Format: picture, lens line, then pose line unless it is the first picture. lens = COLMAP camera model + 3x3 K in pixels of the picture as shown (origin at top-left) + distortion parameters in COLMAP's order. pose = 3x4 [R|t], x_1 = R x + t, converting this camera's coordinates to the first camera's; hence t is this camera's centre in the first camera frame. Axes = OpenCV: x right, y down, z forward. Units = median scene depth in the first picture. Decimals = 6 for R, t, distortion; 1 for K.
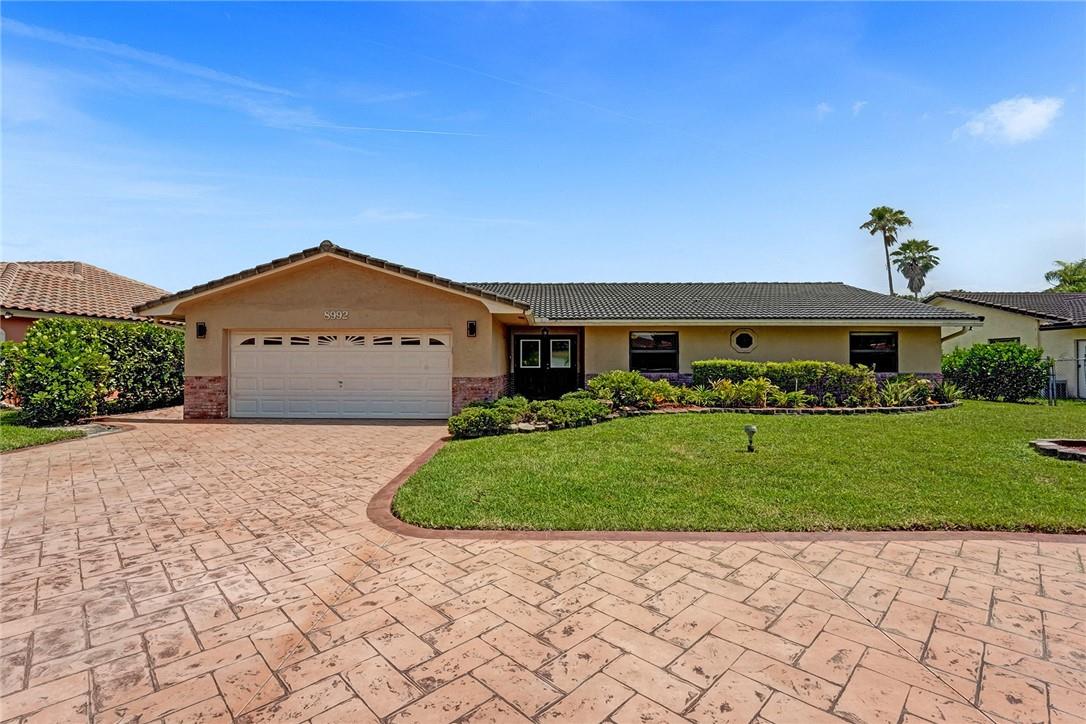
lens RADIAL K [[474.3, 0, 546.2], [0, 474.3, 359.7], [0, 0, 1]] dist [-0.001289, -0.000097]
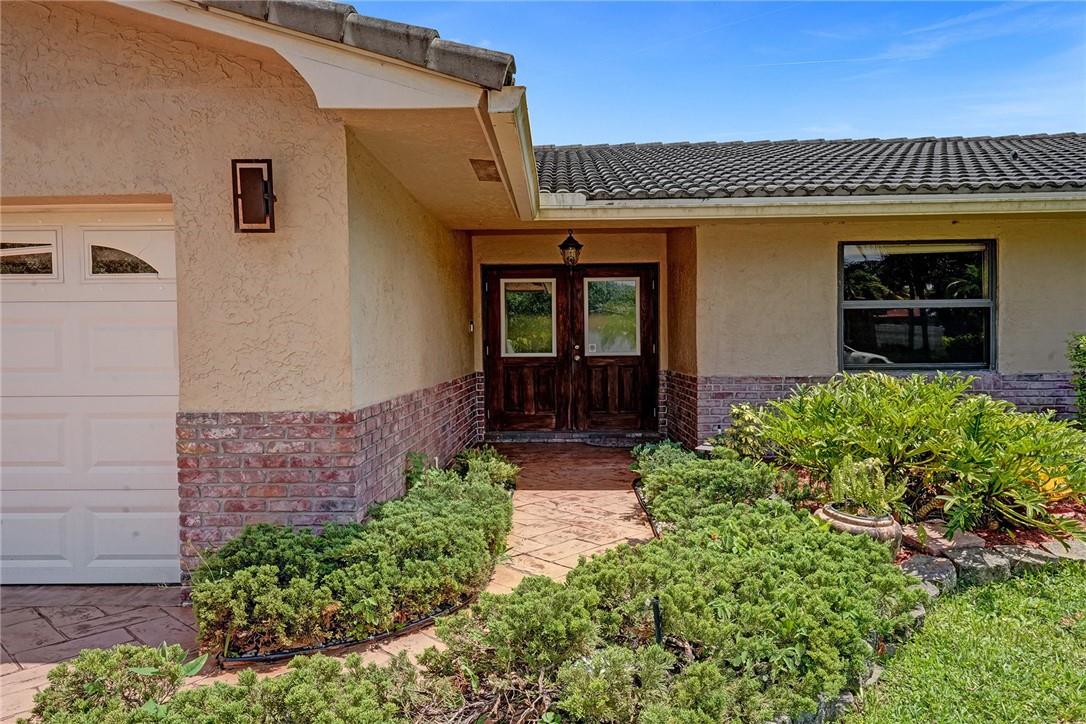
lens RADIAL K [[736.8, 0, 544.9], [0, 736.8, 361.8], [0, 0, 1]] dist [0.002891, 0.001201]
pose [[0.999772, -0.006079, -0.020473, -0.011292], [0.006910, 0.999145, 0.040765, -0.000783], [0.020208, -0.040897, 0.998959, 0.534102]]
